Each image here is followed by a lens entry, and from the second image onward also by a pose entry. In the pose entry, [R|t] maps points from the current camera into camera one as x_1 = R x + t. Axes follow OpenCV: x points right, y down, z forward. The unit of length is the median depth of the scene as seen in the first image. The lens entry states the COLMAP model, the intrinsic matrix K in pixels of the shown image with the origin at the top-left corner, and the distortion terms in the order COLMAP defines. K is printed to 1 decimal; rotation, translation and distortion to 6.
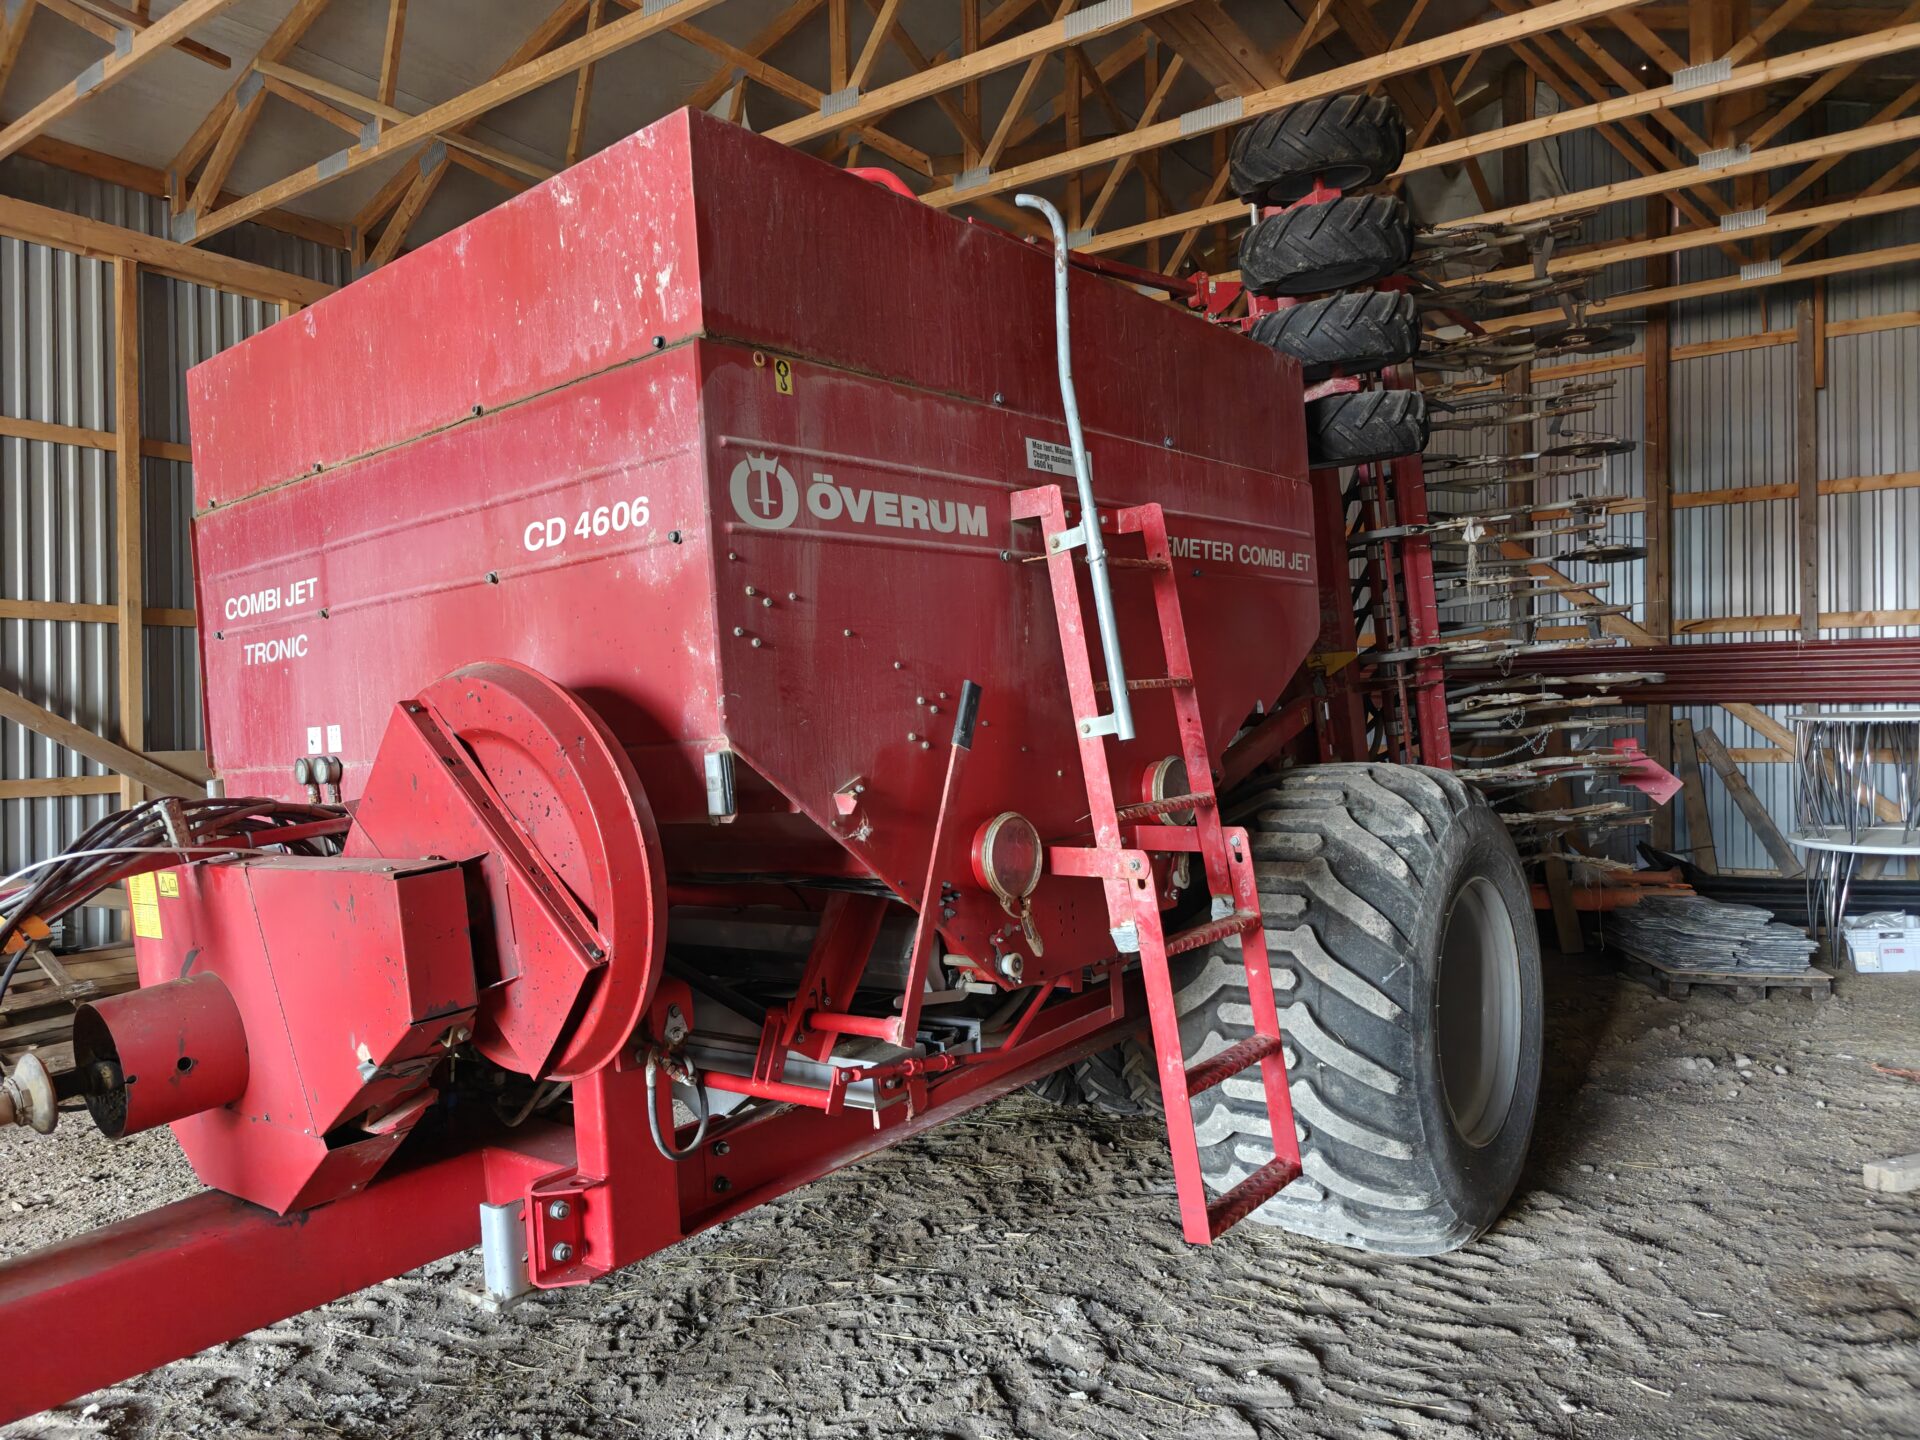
lens RADIAL K [[1324.3, 0, 961.0], [0, 1324.3, 710.9], [0, 0, 1]] dist [0.034123, -0.037037]
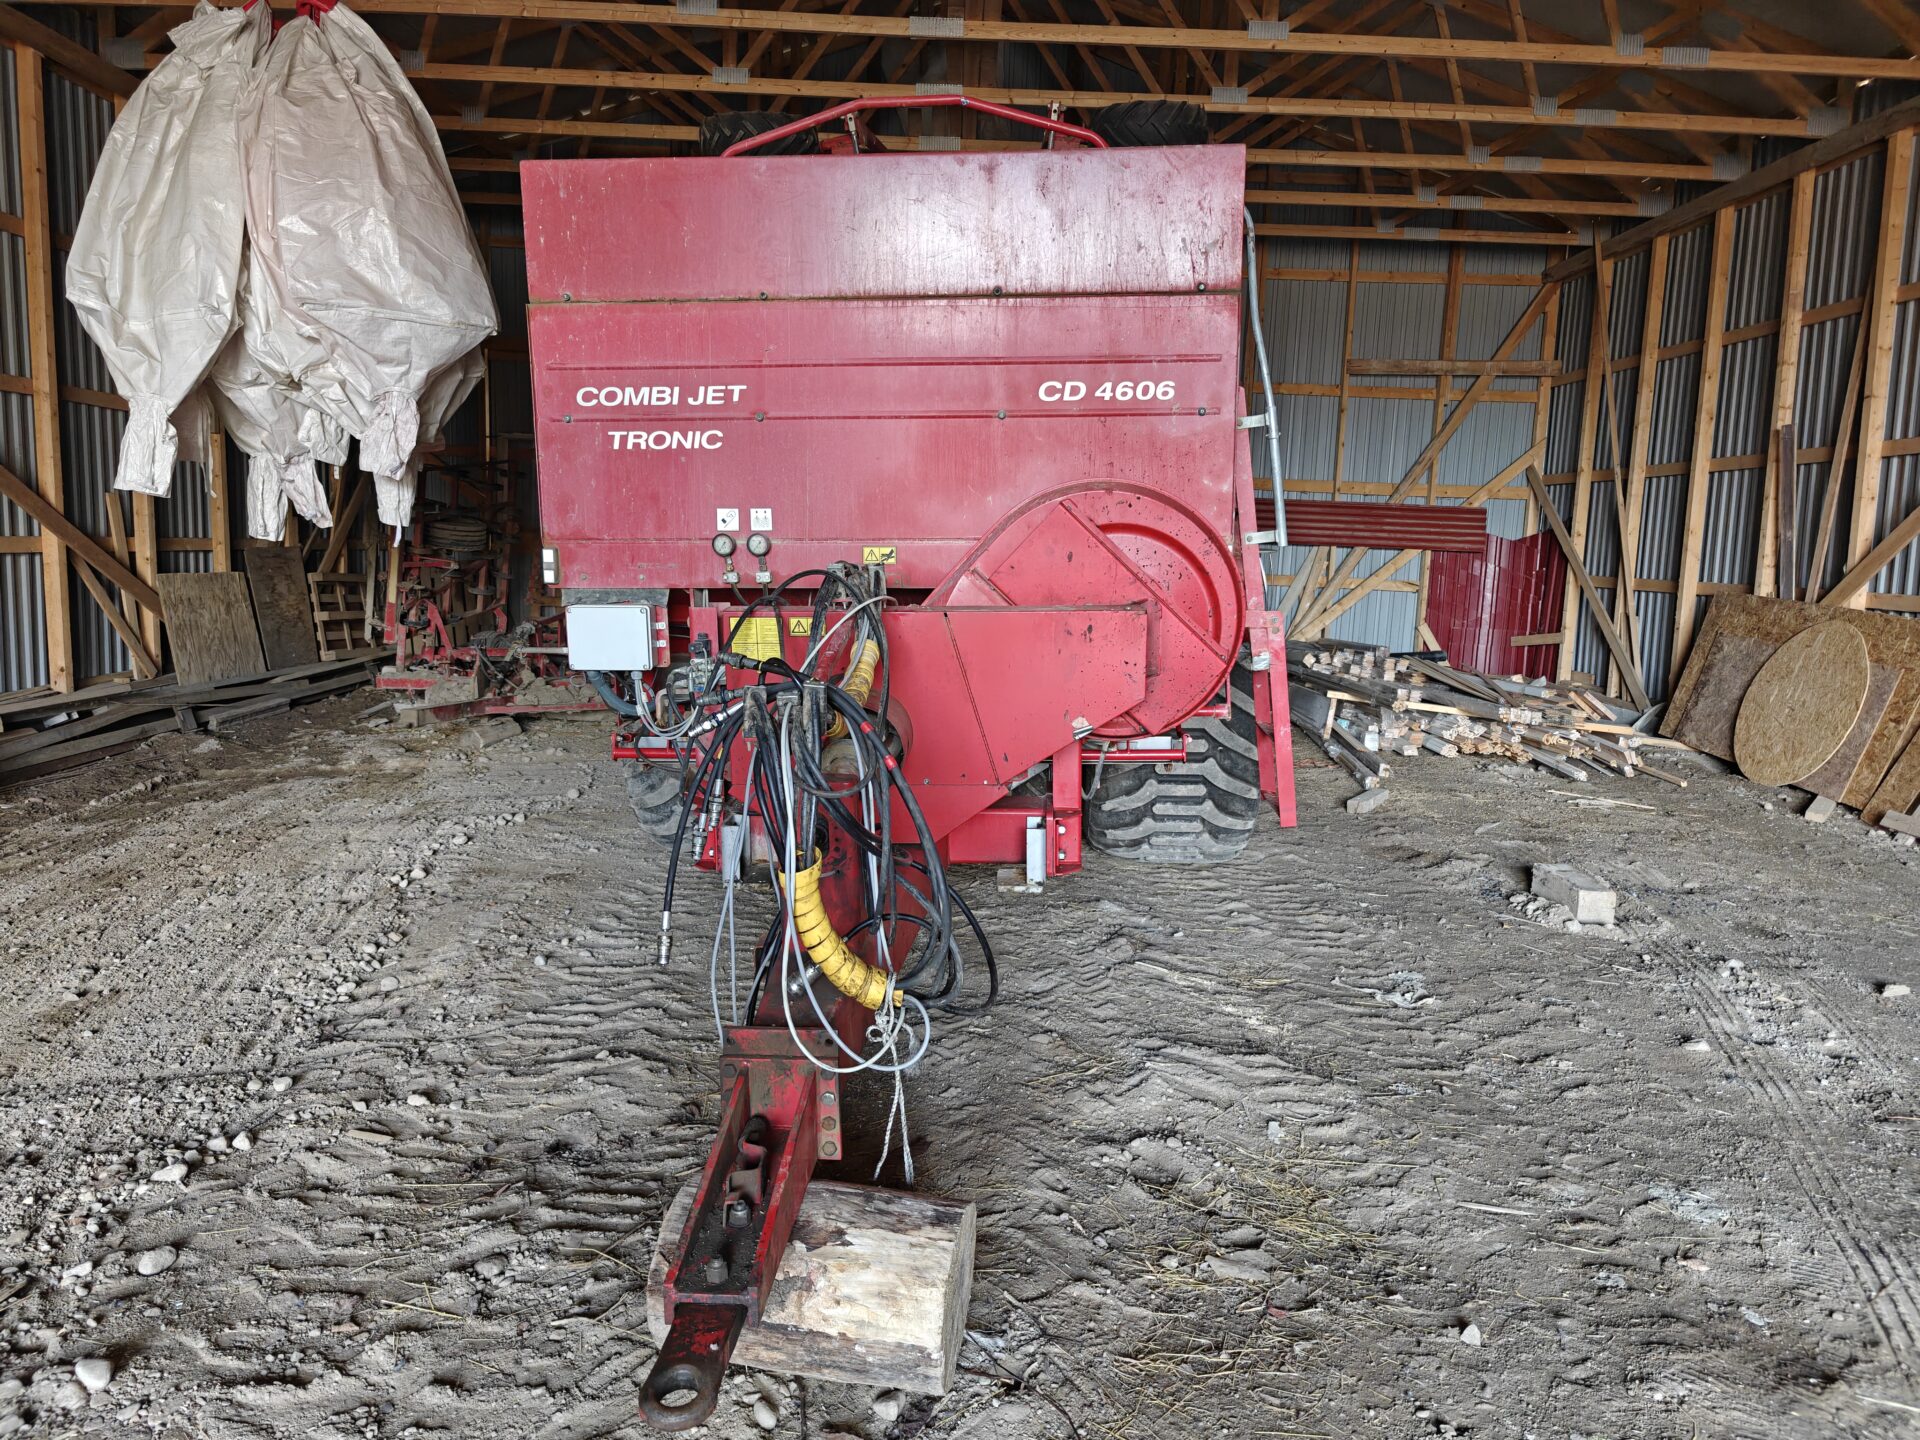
lens RADIAL K [[1324.3, 0, 953.2], [0, 1324.3, 724.5], [0, 0, 1]] dist [0.034123, -0.037037]
pose [[0.806930, -0.038429, 0.589395, -1.209238], [-0.051549, 0.989492, 0.135090, 0.038033], [-0.588393, -0.139390, 0.796470, -0.148190]]
